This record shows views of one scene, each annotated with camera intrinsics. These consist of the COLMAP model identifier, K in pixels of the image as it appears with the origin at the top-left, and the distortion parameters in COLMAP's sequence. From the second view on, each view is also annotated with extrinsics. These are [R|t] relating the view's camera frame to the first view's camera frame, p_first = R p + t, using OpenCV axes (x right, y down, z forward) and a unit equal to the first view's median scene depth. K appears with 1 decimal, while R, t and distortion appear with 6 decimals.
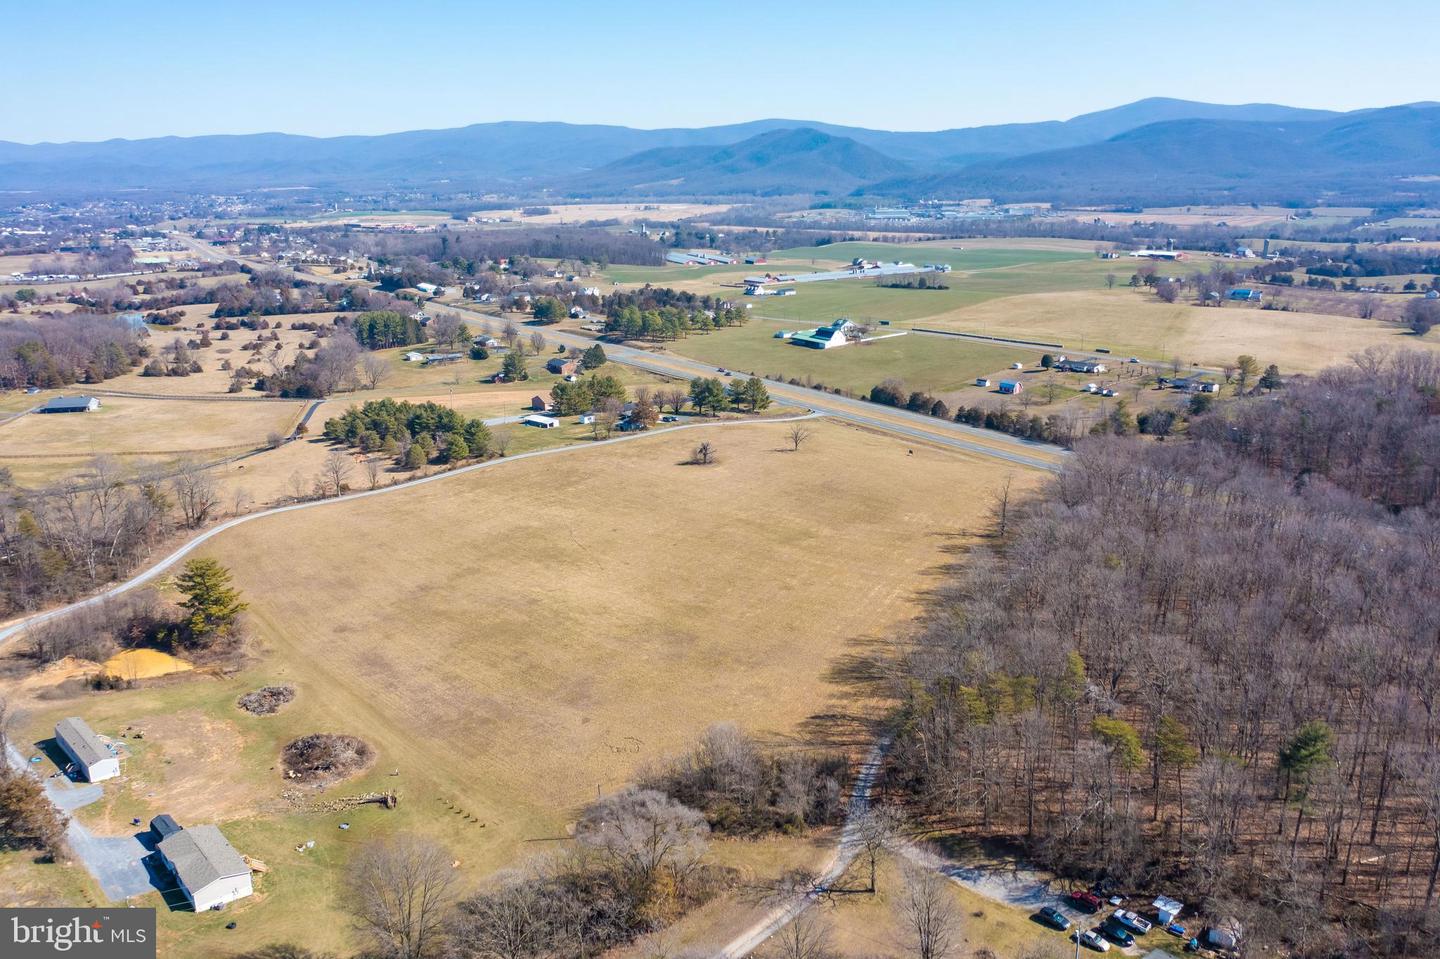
lens RADIAL K [[1141.4, 0, 718.5], [0, 1141.4, 477.6], [0, 0, 1]] dist [-0.017445, 0.006527]
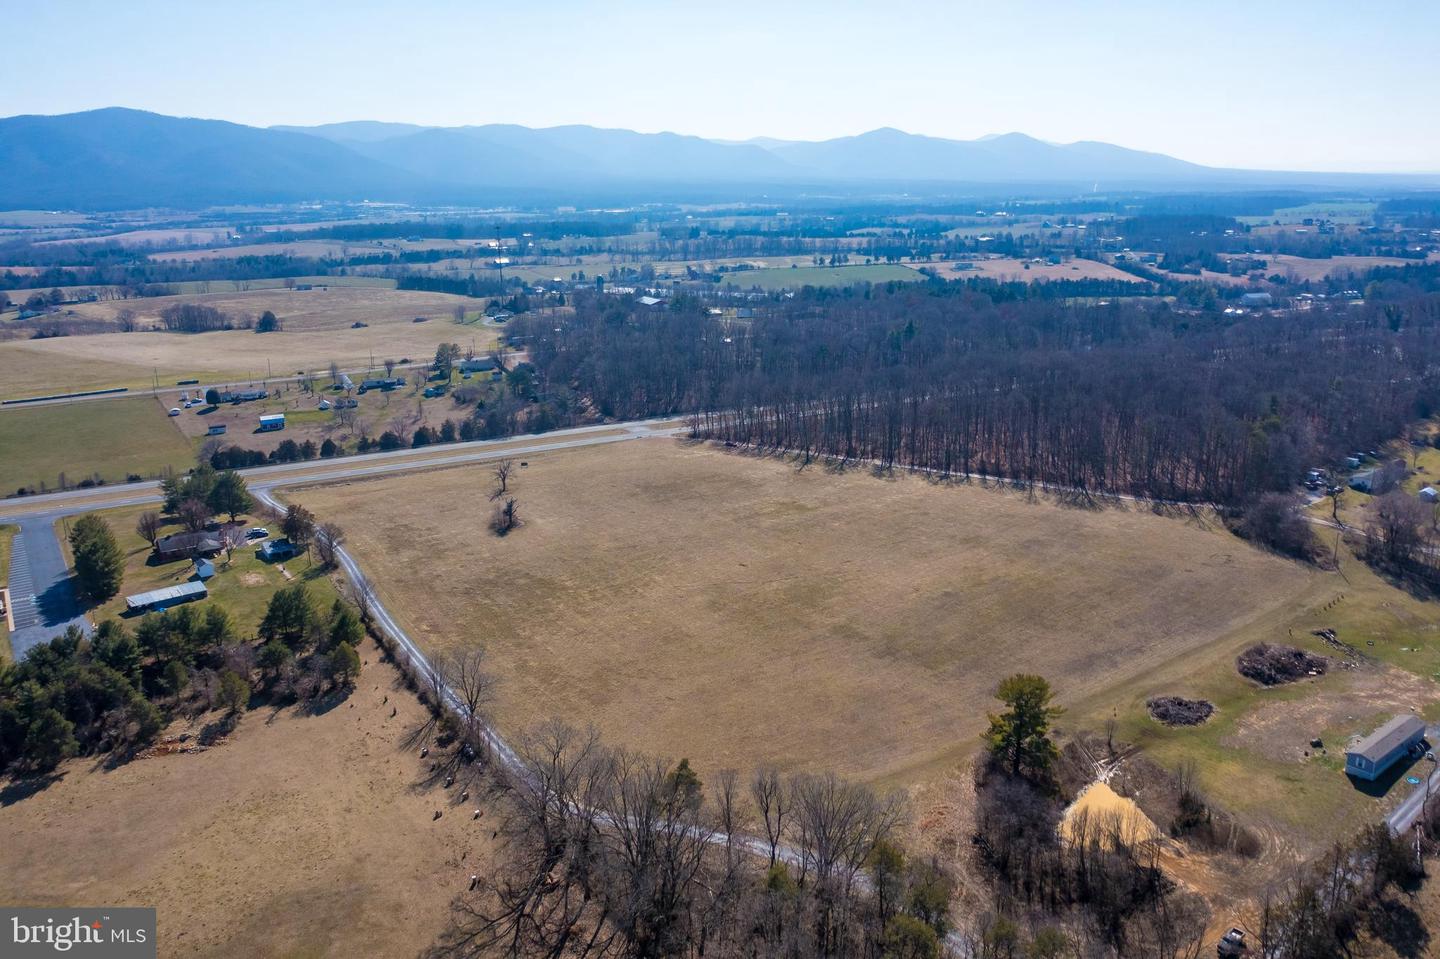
lens RADIAL K [[1141.4, 0, 722.6], [0, 1141.4, 480.6], [0, 0, 1]] dist [-0.017445, 0.006527]
pose [[0.083252, -0.245493, 0.965817, -0.466206], [0.265099, 0.939715, 0.216007, -0.106588], [-0.960620, 0.238054, 0.143313, 0.420575]]
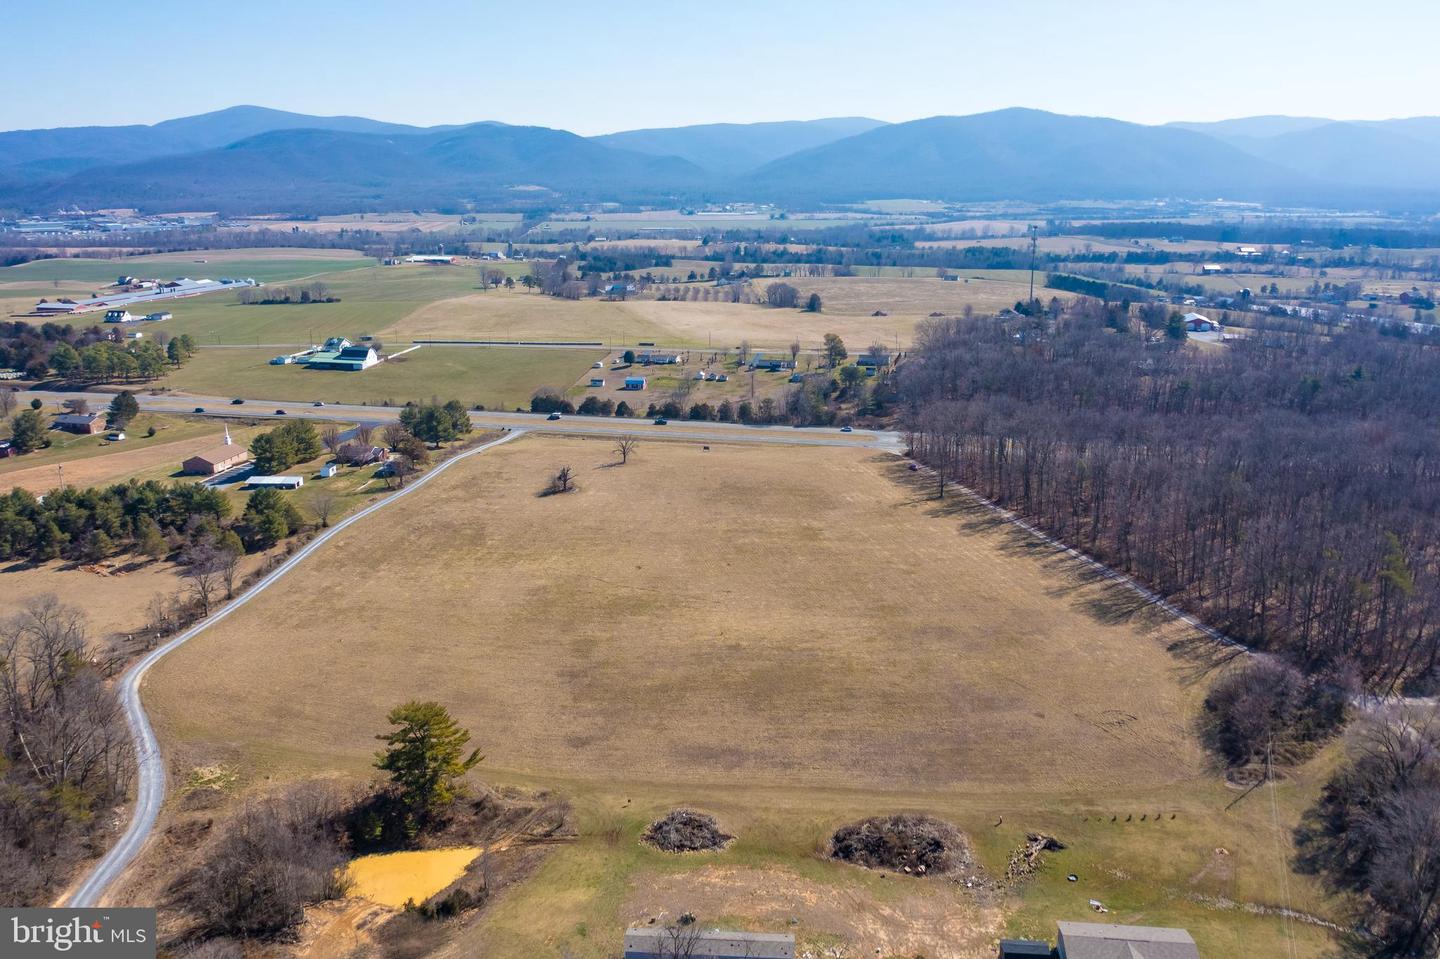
lens RADIAL K [[1141.4, 0, 719.9], [0, 1141.4, 476.5], [0, 0, 1]] dist [-0.017445, 0.006527]
pose [[0.735102, -0.159183, 0.659003, -0.305382], [0.164524, 0.984873, 0.054375, -0.030909], [-0.657691, 0.068450, 0.750172, 0.132226]]
